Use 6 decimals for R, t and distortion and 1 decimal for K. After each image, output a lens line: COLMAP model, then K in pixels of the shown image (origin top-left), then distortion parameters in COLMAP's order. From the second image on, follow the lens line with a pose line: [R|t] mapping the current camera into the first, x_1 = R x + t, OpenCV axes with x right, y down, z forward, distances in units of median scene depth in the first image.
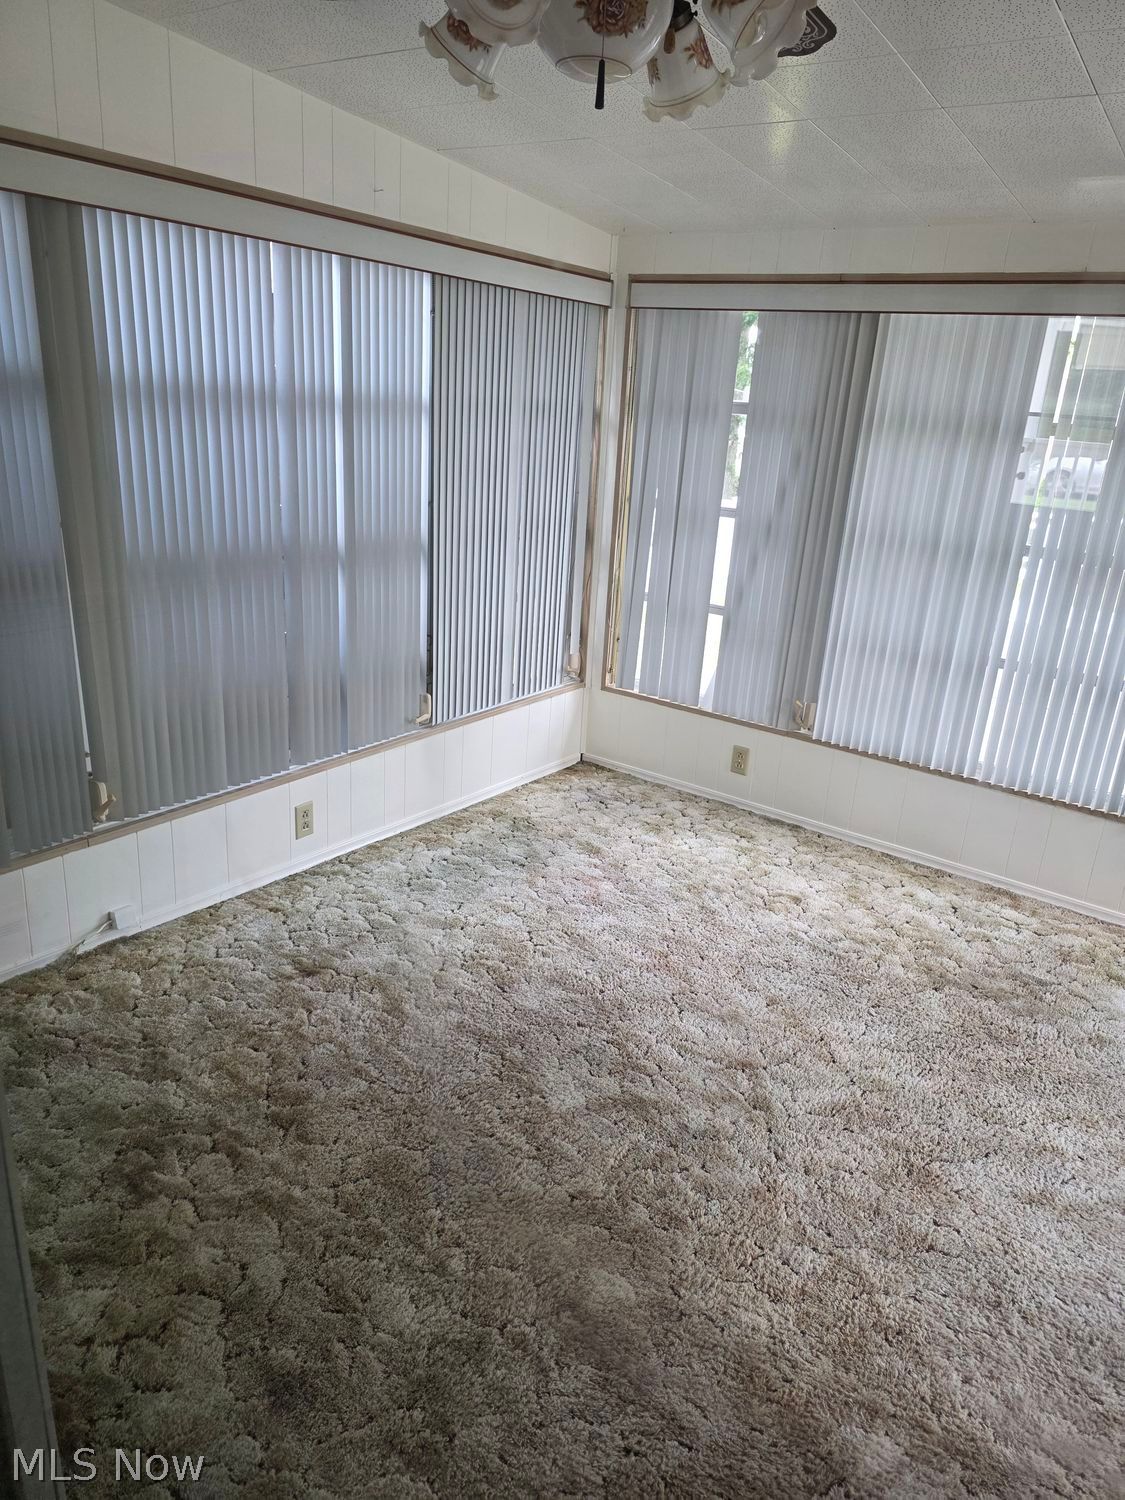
lens RADIAL K [[1017.9, 0, 569.2], [0, 1017.9, 749.4], [0, 0, 1]] dist [0.057836, -0.050681]
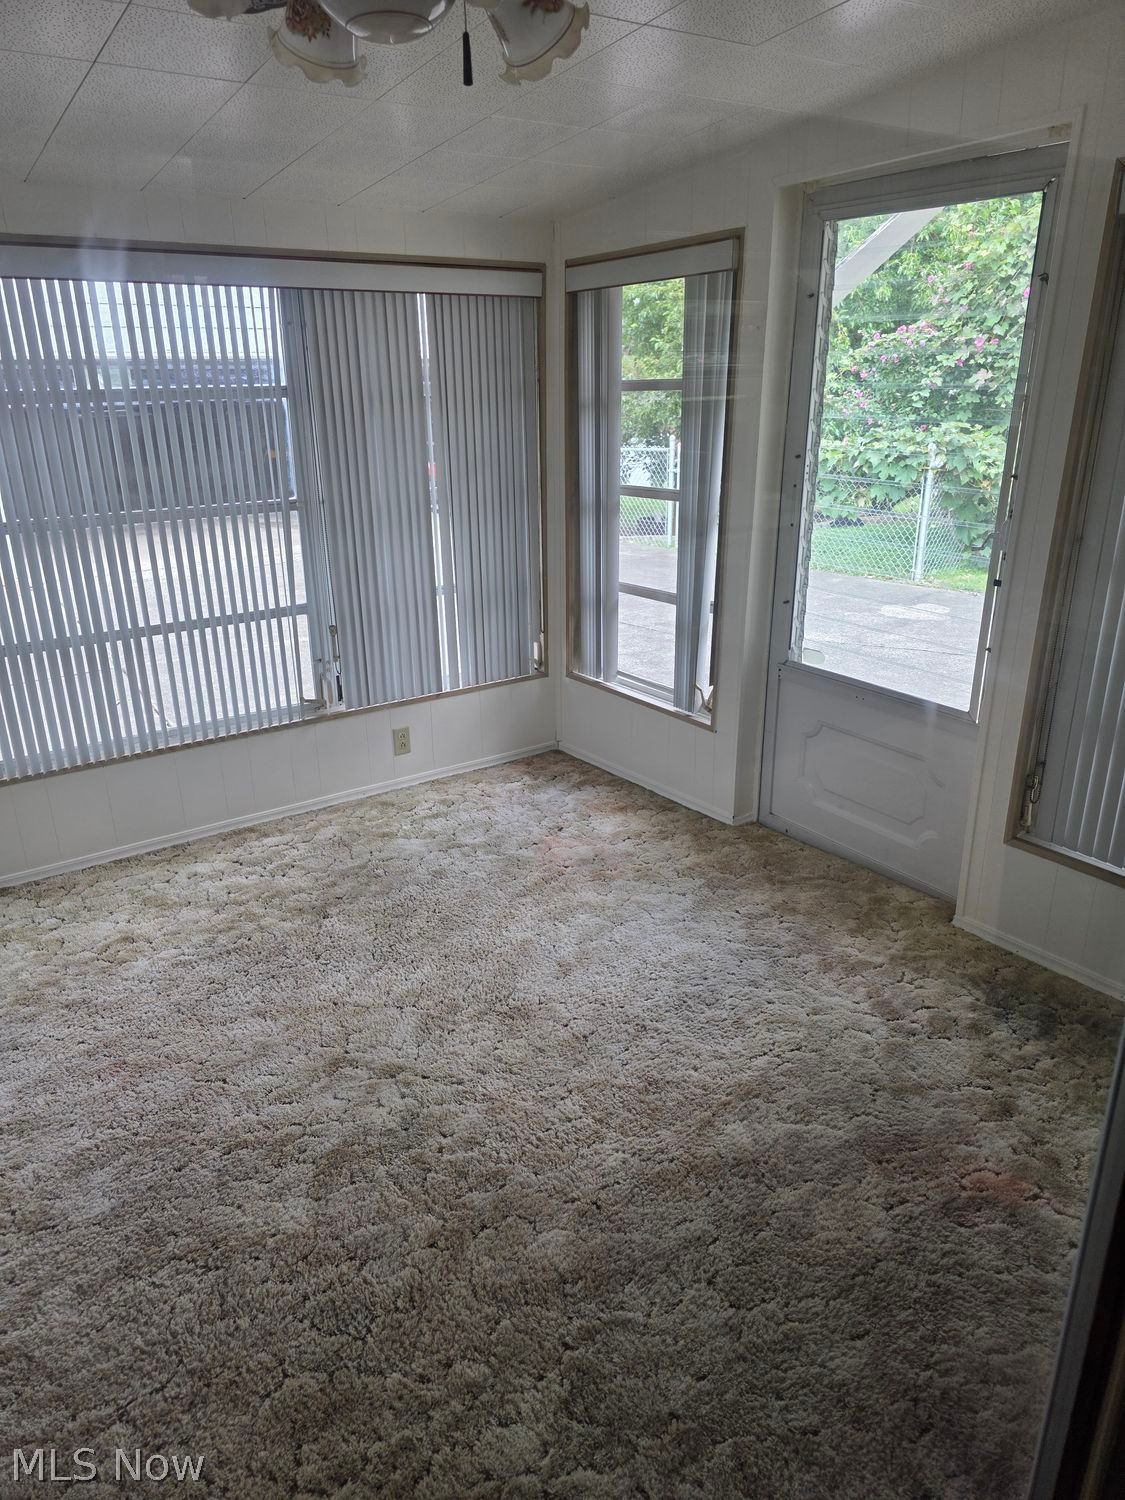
lens RADIAL K [[1017.9, 0, 571.8], [0, 1017.9, 738.8], [0, 0, 1]] dist [0.057836, -0.050681]
pose [[0.329257, -0.384304, 0.862496, -0.506279], [0.354403, 0.896946, 0.264361, -0.155894], [-0.875207, 0.218629, 0.431524, 0.331844]]
